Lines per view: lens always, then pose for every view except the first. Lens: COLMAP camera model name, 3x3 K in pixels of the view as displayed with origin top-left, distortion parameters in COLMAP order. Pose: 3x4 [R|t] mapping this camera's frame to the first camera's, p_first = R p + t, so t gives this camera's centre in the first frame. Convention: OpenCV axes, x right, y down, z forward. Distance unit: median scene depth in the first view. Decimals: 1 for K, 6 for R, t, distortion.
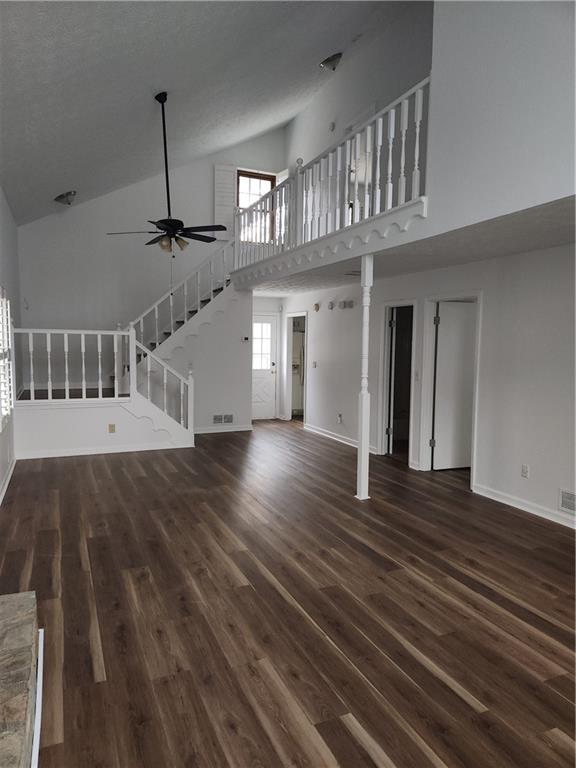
lens RADIAL K [[507.0, 0, 283.1], [0, 507.0, 381.3], [0, 0, 1]] dist [0.133614, -0.112127]
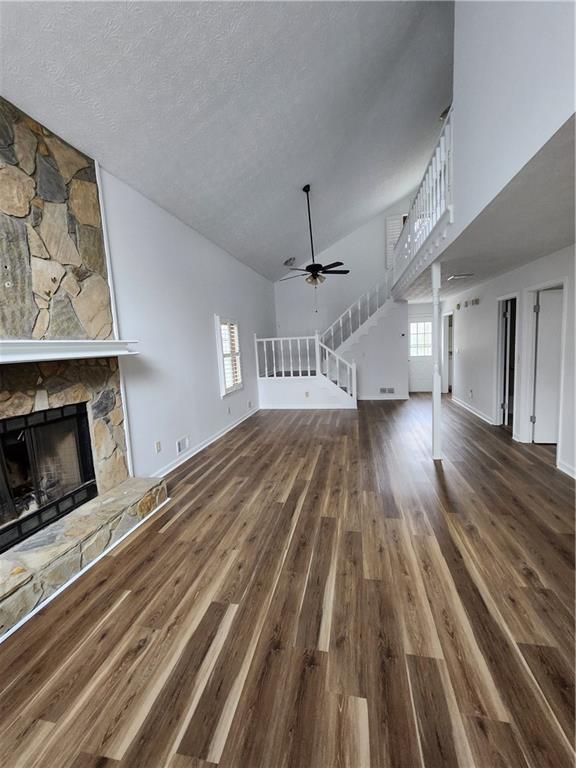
lens RADIAL K [[314.7, 0, 292.3], [0, 314.7, 379.1], [0, 0, 1]] dist [-0.003176, -0.000114]
pose [[0.819227, 0.011929, -0.573345, 0.315739], [0.015733, 0.998940, 0.043265, -0.006080], [0.573254, -0.044465, 0.818171, 0.179979]]
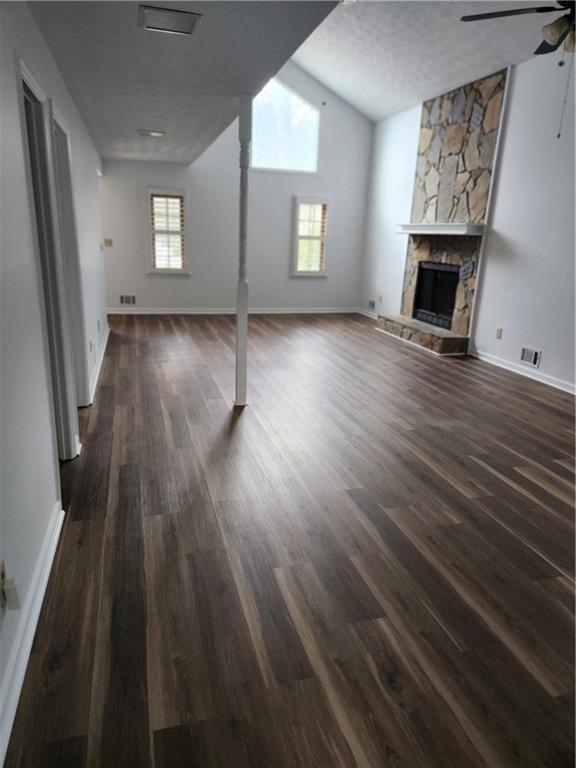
lens RADIAL K [[507.0, 0, 283.1], [0, 507.0, 381.3], [0, 0, 1]] dist [0.133614, -0.112127]
pose [[-0.990109, -0.081157, 0.114443, -0.013205], [-0.035638, 0.934438, 0.354338, -0.131933], [-0.135697, 0.346754, -0.928088, 1.869499]]
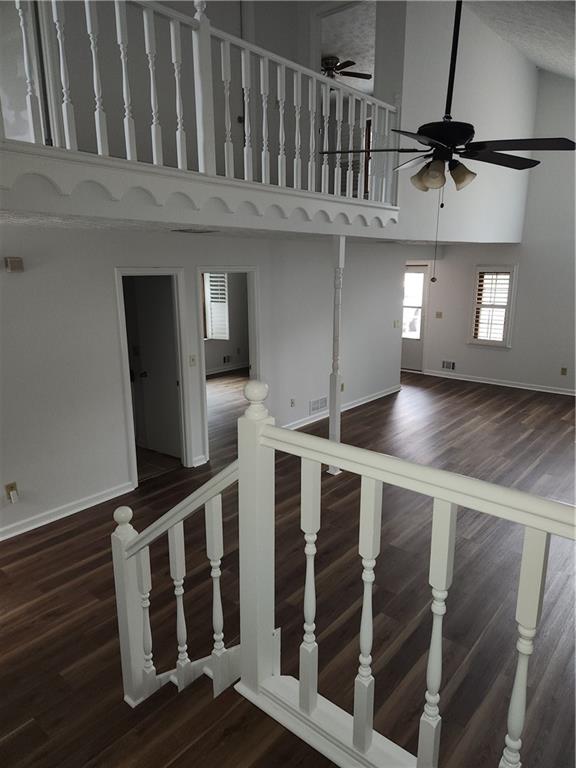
lens RADIAL K [[507.0, 0, 283.1], [0, 507.0, 381.3], [0, 0, 1]] dist [0.133614, -0.112127]
pose [[-0.430096, -0.211688, 0.877613, -0.713208], [0.067817, 0.961797, 0.265230, -0.248669], [-0.900232, 0.173592, -0.399309, 1.541905]]
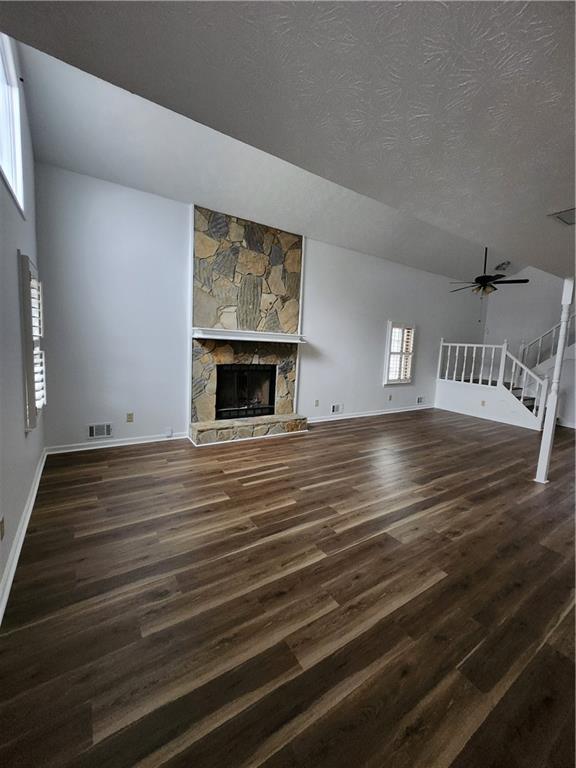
lens RADIAL K [[314.7, 0, 292.3], [0, 314.7, 379.1], [0, 0, 1]] dist [-0.003176, -0.000114]
pose [[0.180639, 0.114738, -0.976834, 0.767515], [-0.123683, 0.987938, 0.093170, -0.006447], [0.975742, 0.103988, 0.192651, 0.274071]]
